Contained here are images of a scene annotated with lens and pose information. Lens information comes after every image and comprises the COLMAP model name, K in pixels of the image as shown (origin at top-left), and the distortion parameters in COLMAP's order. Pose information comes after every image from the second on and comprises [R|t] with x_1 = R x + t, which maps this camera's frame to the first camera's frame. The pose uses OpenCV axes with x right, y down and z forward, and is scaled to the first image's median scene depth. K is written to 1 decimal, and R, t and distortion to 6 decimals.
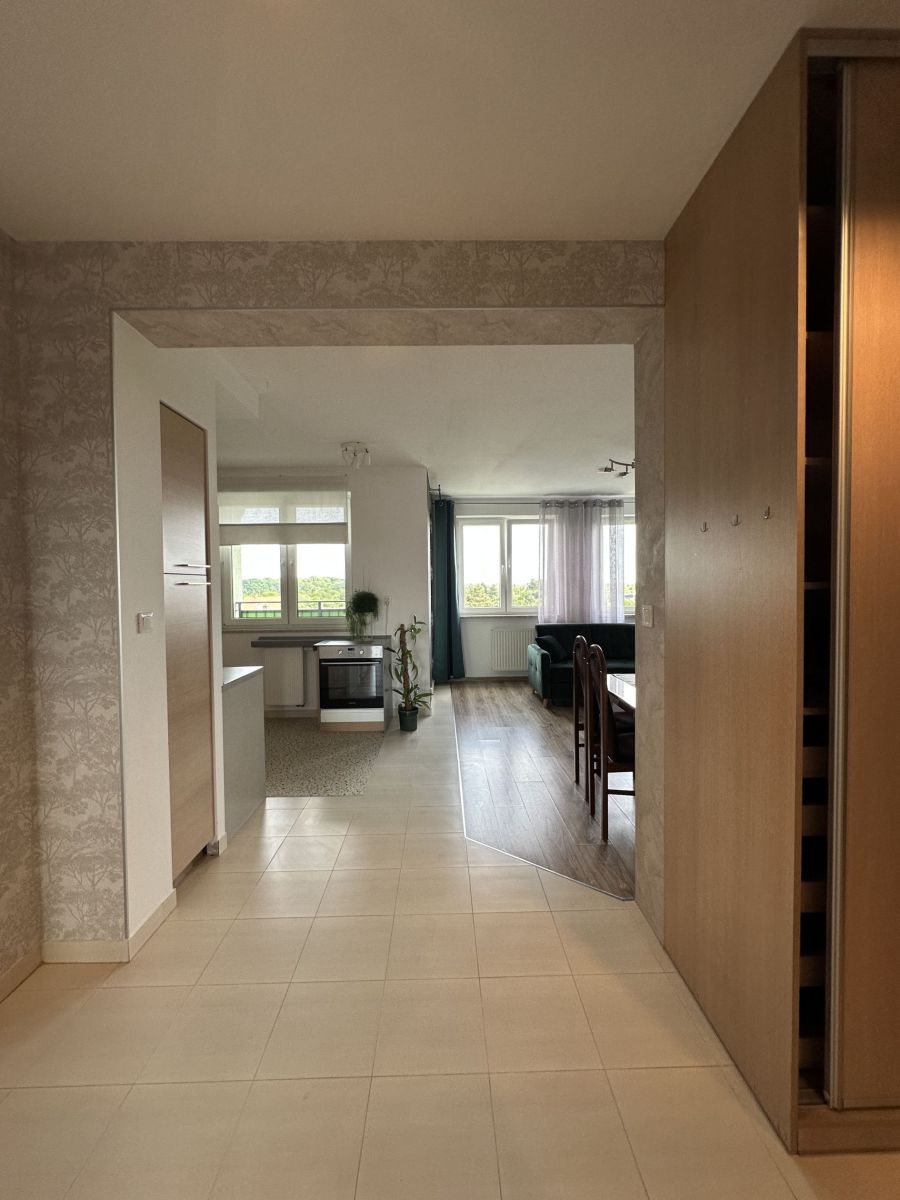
lens RADIAL K [[477.9, 0, 449.1], [0, 477.9, 599.4], [0, 0, 1]] dist [-0.005671, 0.001665]
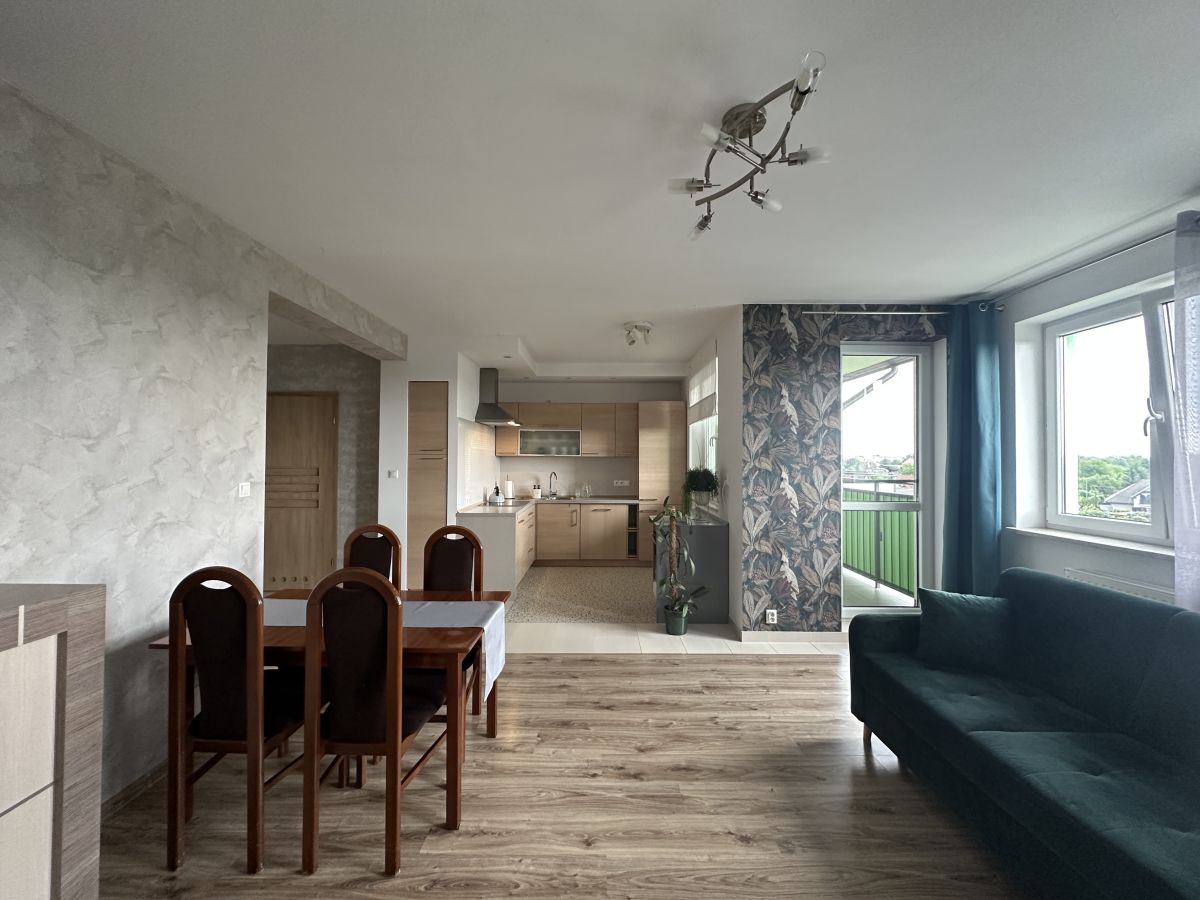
lens RADIAL K [[477.9, 0, 599.9], [0, 477.9, 448.8], [0, 0, 1]] dist [-0.005671, 0.001665]
pose [[-0.016605, -0.006922, -0.999838, 0.920061], [-0.033119, 0.999431, -0.006369, -0.050433], [0.999313, 0.033008, -0.016824, 1.048899]]
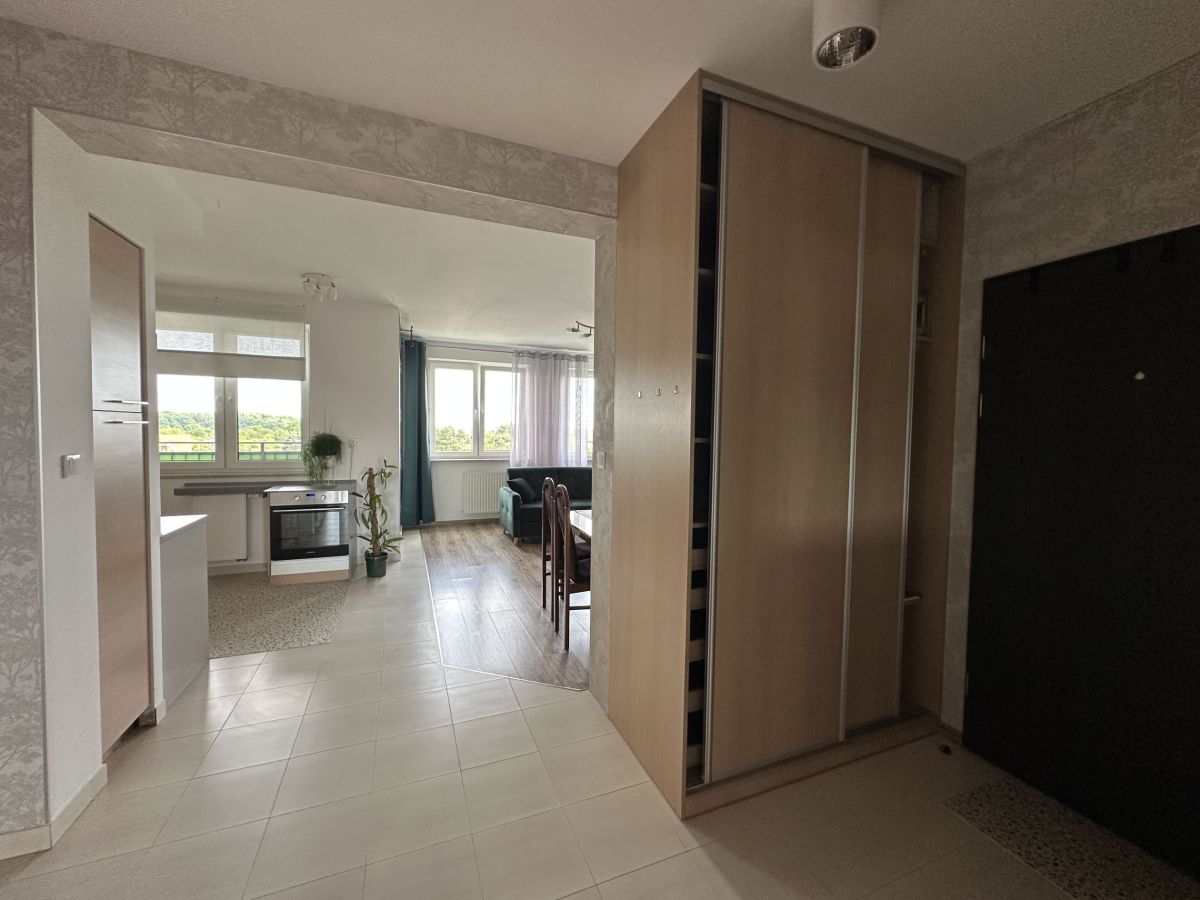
lens RADIAL K [[477.9, 0, 599.1], [0, 477.9, 450.5], [0, 0, 1]] dist [-0.005671, 0.001665]
pose [[0.930915, 0.011351, 0.365061, -0.024307], [-0.016837, 0.999788, 0.011847, -0.003315], [-0.364849, -0.017175, 0.930908, -0.084063]]
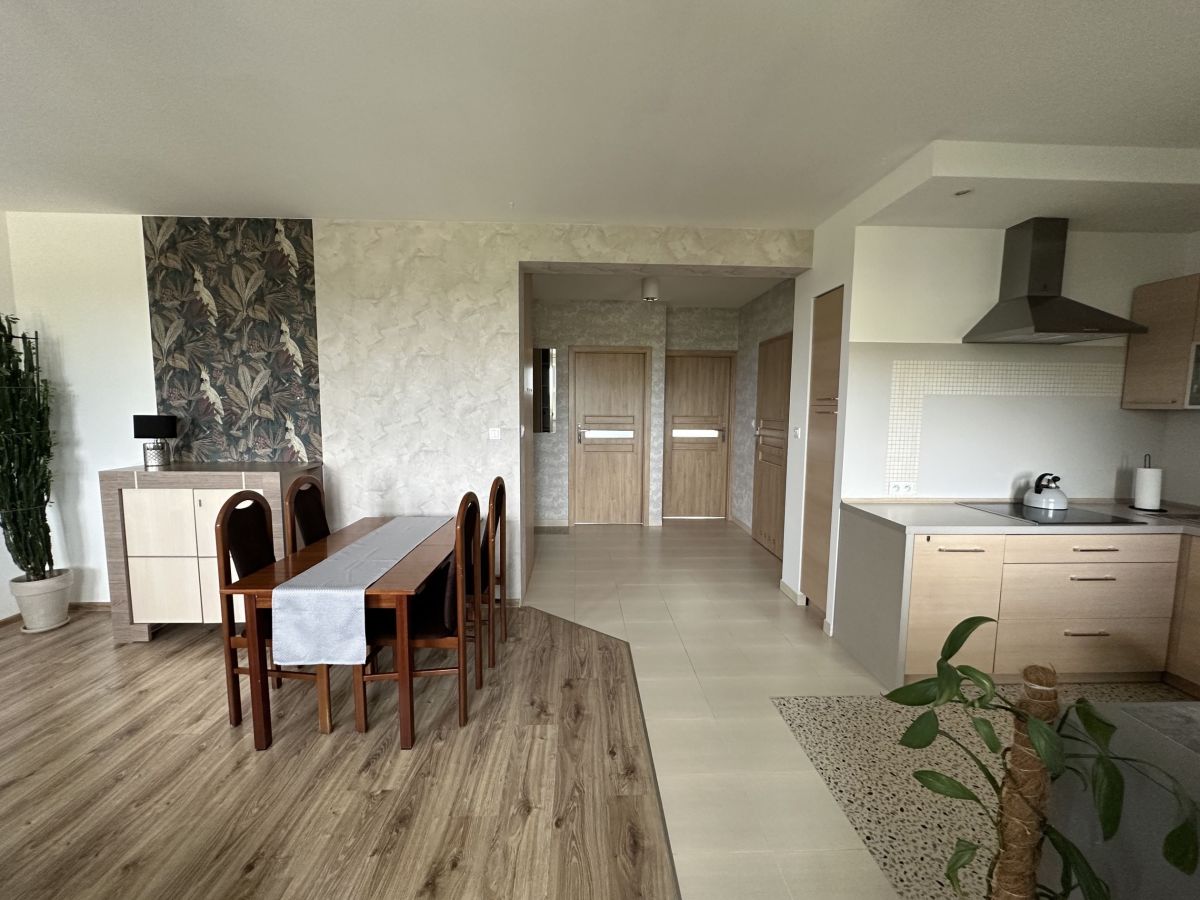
lens RADIAL K [[477.9, 0, 600.5], [0, 477.9, 449.7], [0, 0, 1]] dist [-0.005671, 0.001665]
pose [[-0.999742, 0.008394, -0.021120, 0.082271], [0.005722, 0.992324, 0.123535, -0.056364], [0.021995, 0.123382, -0.992115, 1.392926]]
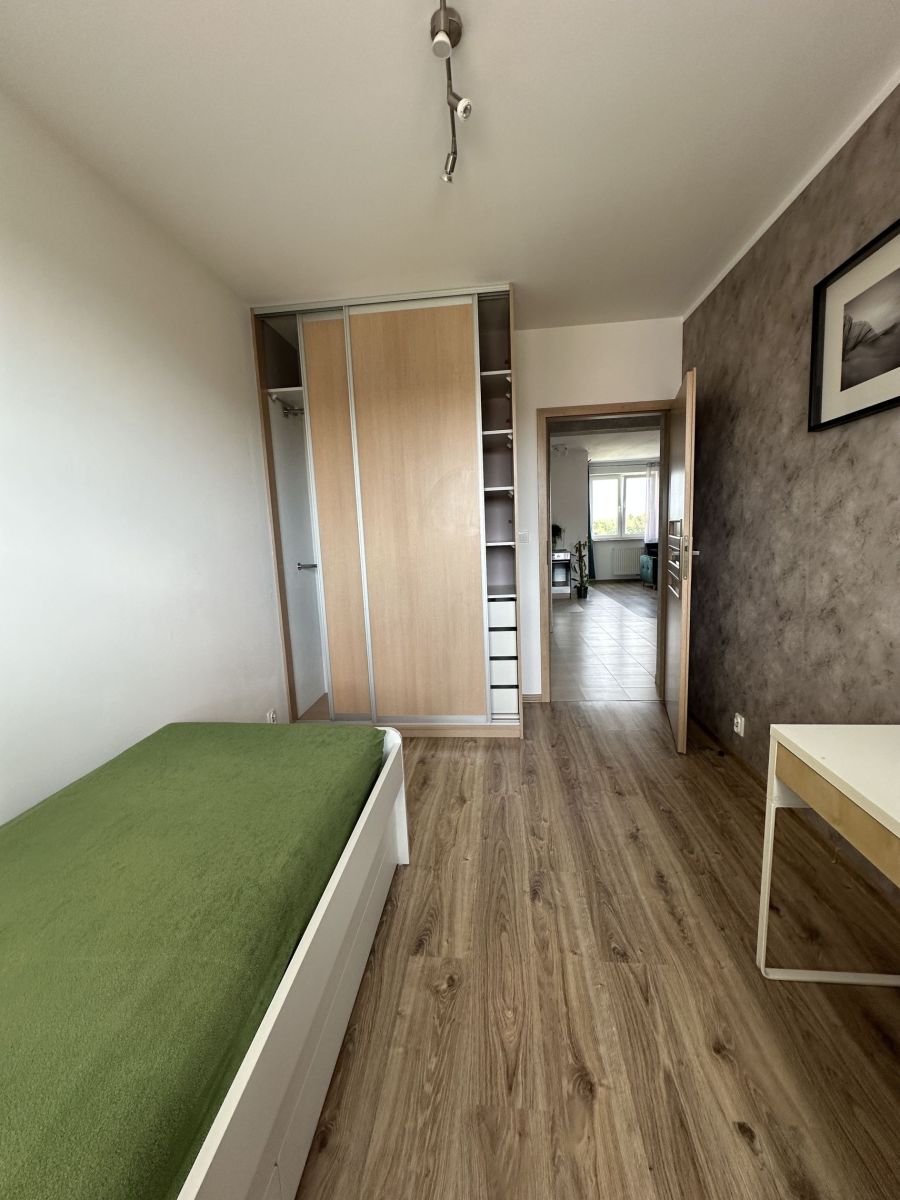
lens RADIAL K [[477.9, 0, 452.6], [0, 477.9, 603.1], [0, 0, 1]] dist [-0.005671, 0.001665]
pose [[0.992859, -0.016238, -0.118182, -0.457201], [0.031656, 0.991038, 0.129777, 0.037965], [0.115016, -0.132591, 0.984475, -1.131660]]
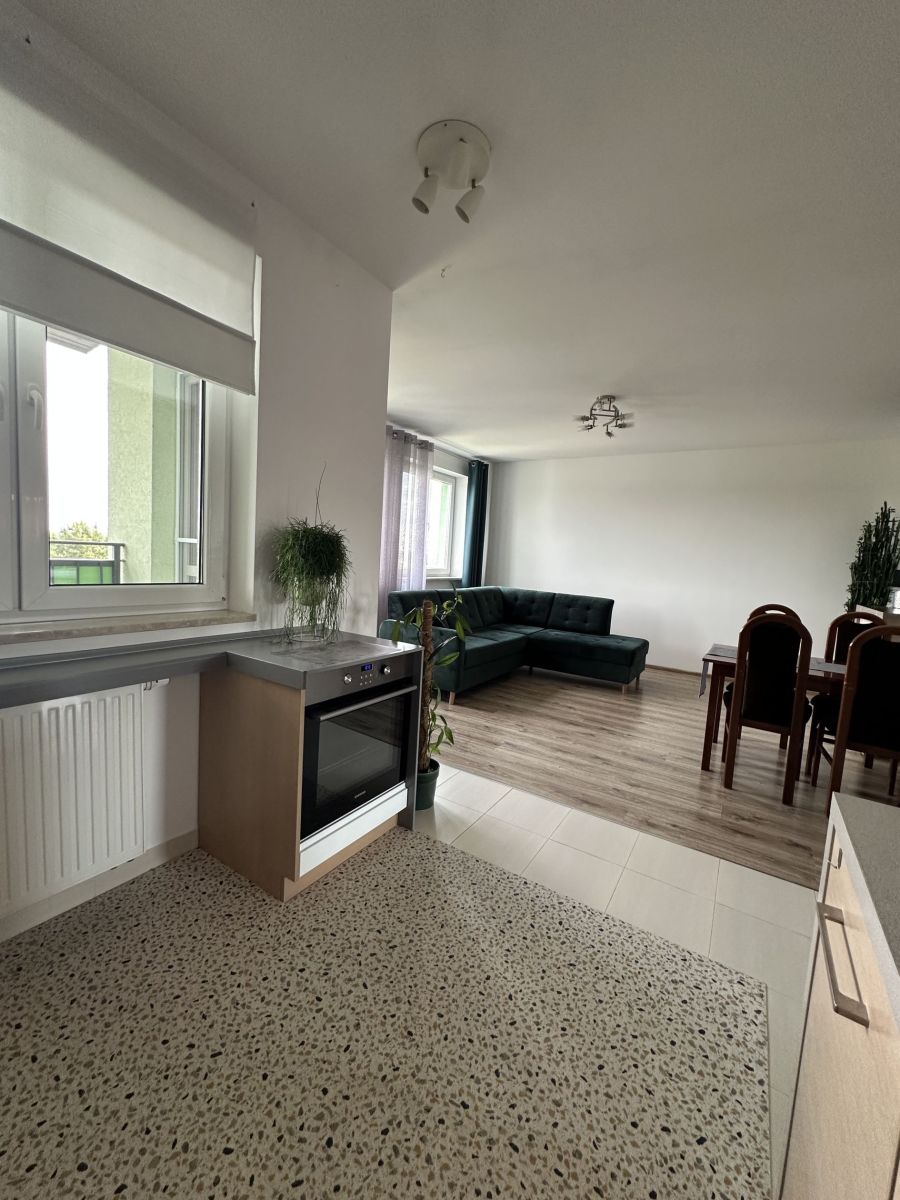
lens RADIAL K [[477.9, 0, 451.5], [0, 477.9, 598.9], [0, 0, 1]] dist [-0.005671, 0.001665]
pose [[0.547727, -0.028208, 0.836182, -0.592807], [-0.045406, 0.996956, 0.063374, 0.020413], [-0.835424, -0.072680, 0.544779, 0.848644]]
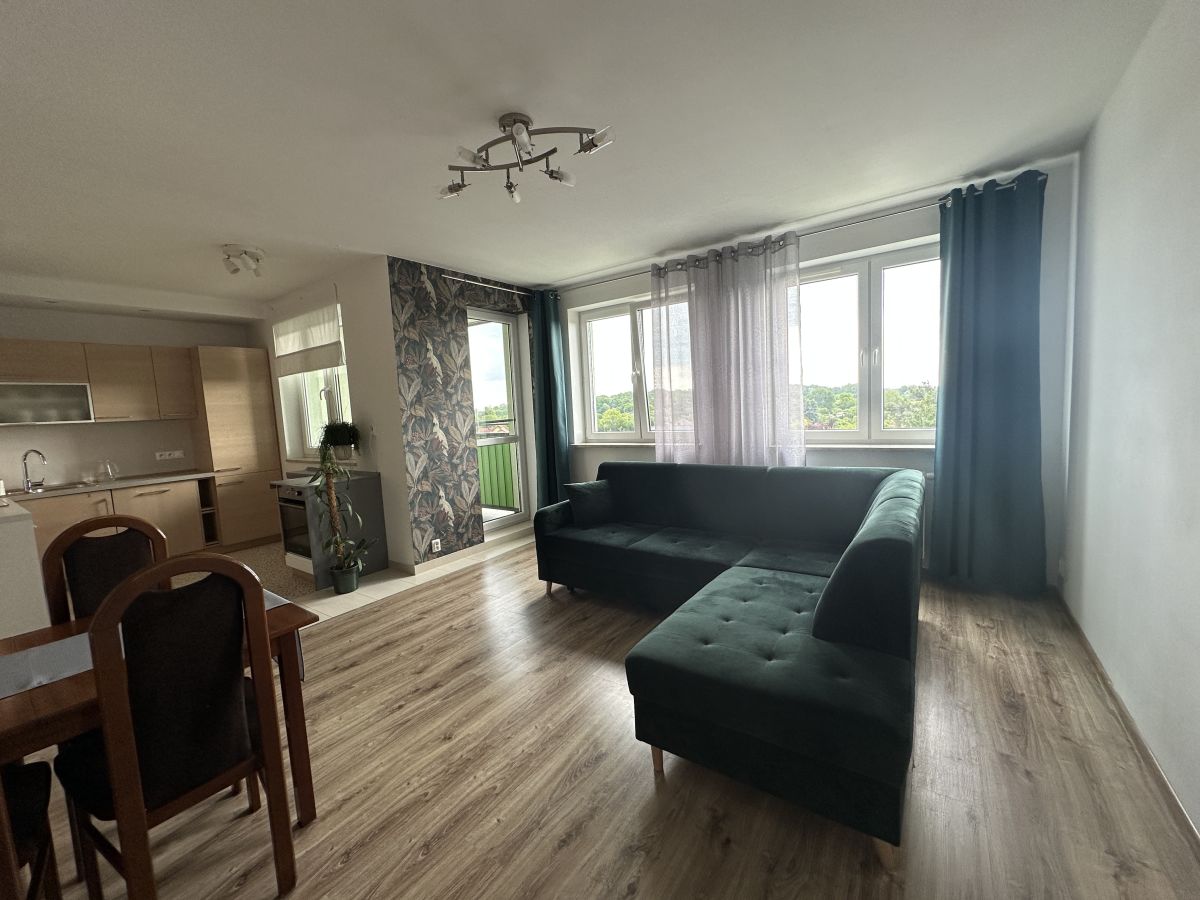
lens RADIAL K [[477.9, 0, 600.0], [0, 477.9, 449.1], [0, 0, 1]] dist [-0.005671, 0.001665]
pose [[0.807771, 0.024726, -0.588978, 0.893297], [0.025581, 0.996709, 0.076926, -0.025006], [0.588941, -0.077205, 0.804480, 0.745440]]
